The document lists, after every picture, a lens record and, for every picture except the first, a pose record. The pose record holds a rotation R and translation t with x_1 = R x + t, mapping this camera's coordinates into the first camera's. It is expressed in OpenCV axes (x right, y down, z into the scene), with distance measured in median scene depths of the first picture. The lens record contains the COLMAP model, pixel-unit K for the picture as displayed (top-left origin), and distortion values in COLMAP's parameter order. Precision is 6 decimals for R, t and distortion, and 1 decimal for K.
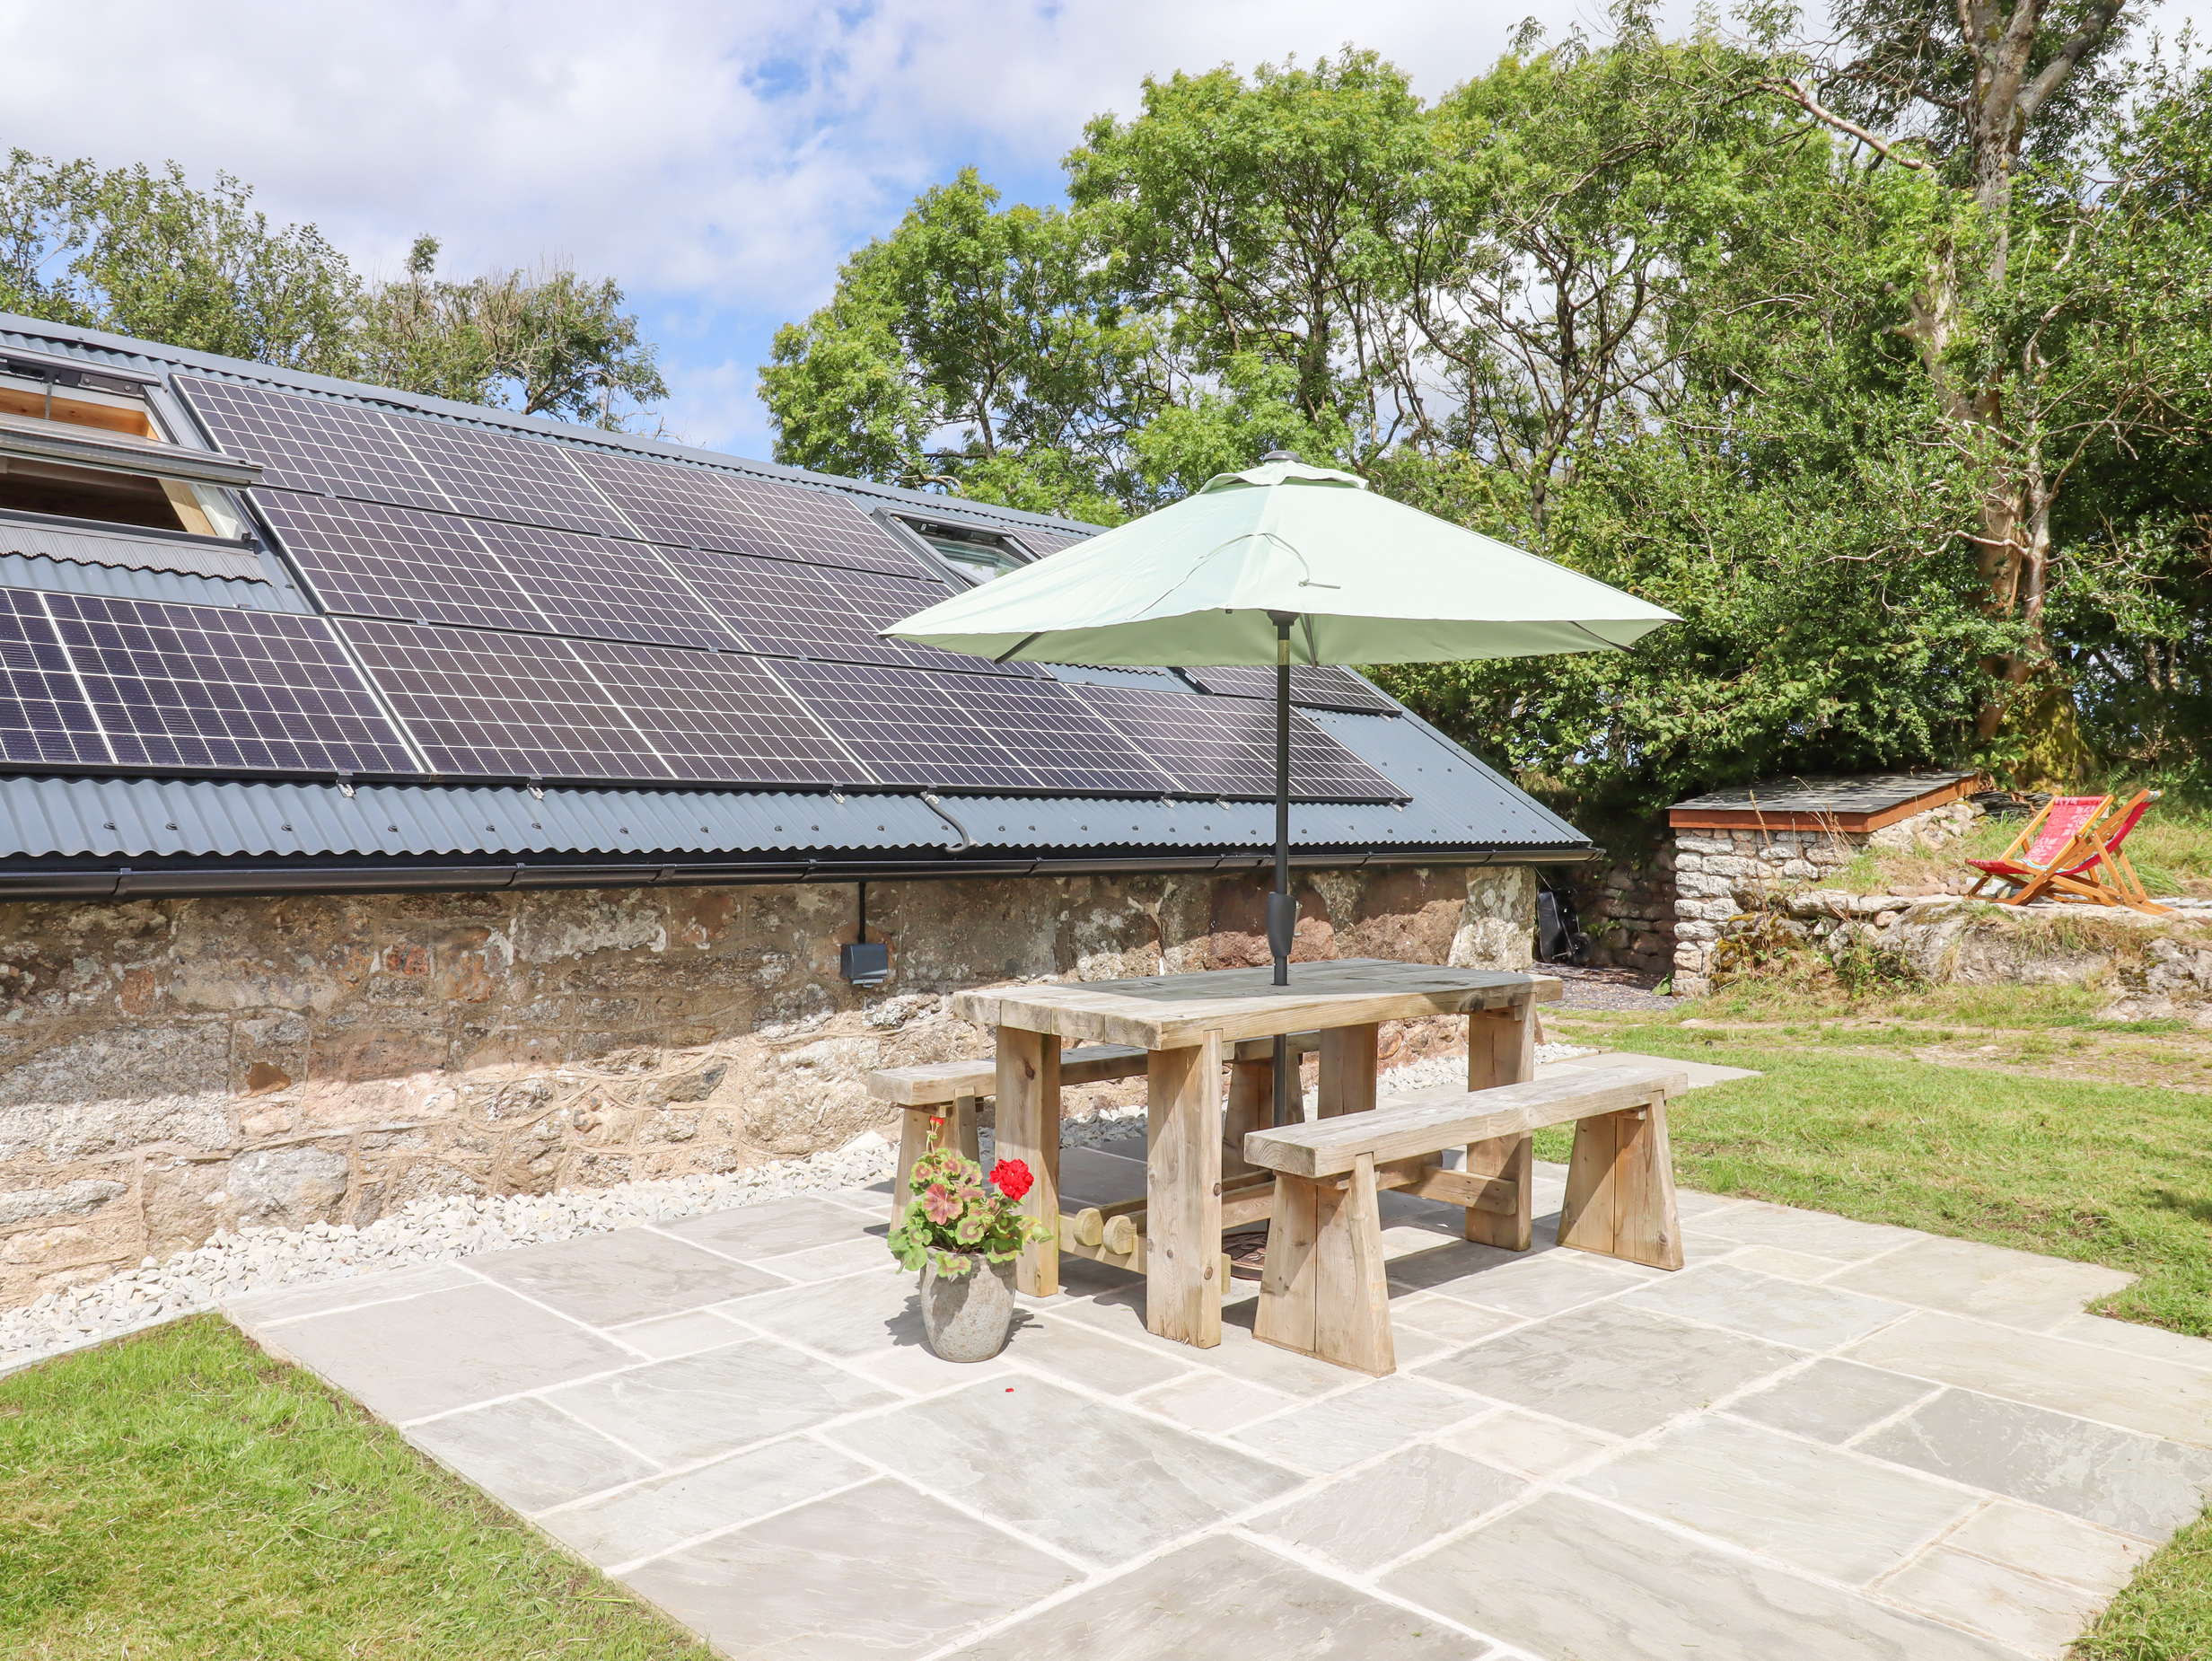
lens RADIAL K [[1679.9, 0, 1106.0], [0, 1679.9, 830.5], [0, 0, 1]] dist [0.005310, 0.001873]
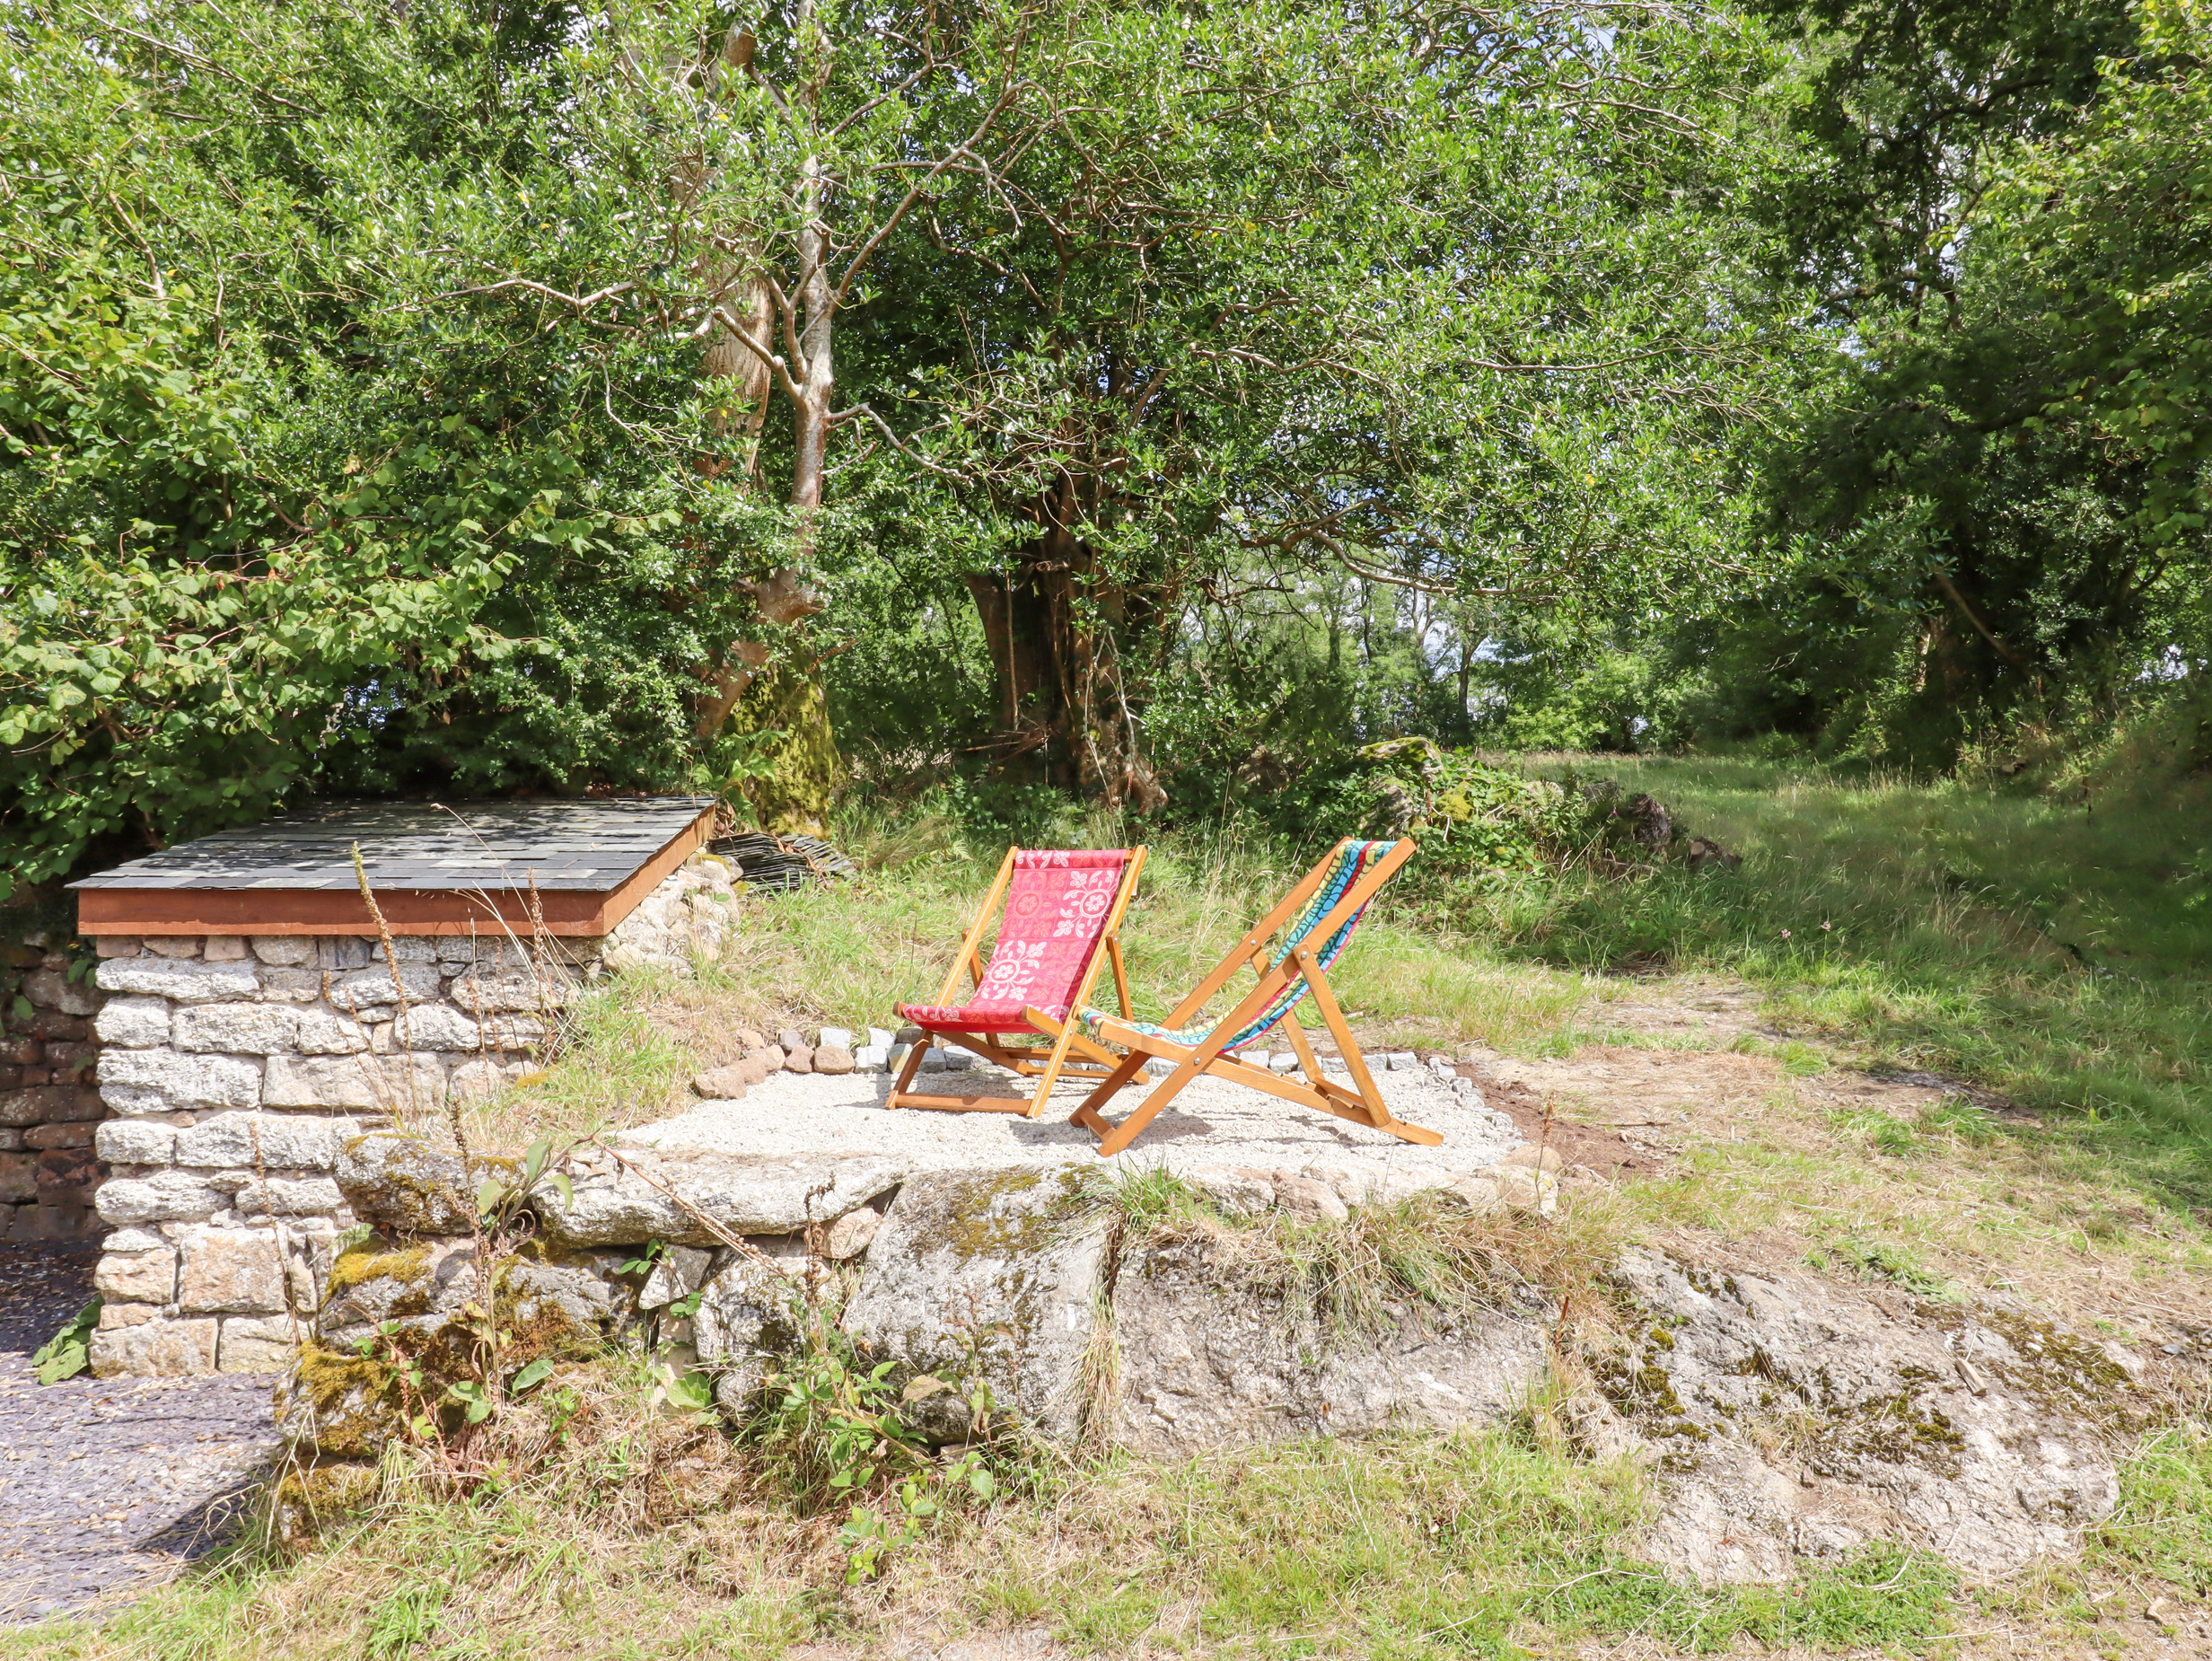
lens RADIAL K [[1679.9, 0, 1106.0], [0, 1679.9, 830.5], [0, 0, 1]] dist [0.005310, 0.001873]
pose [[0.623633, -0.008283, 0.781673, 0.188214], [0.022352, 0.999724, -0.007239, -0.018586], [-0.781397, 0.021986, 0.623646, 0.597902]]
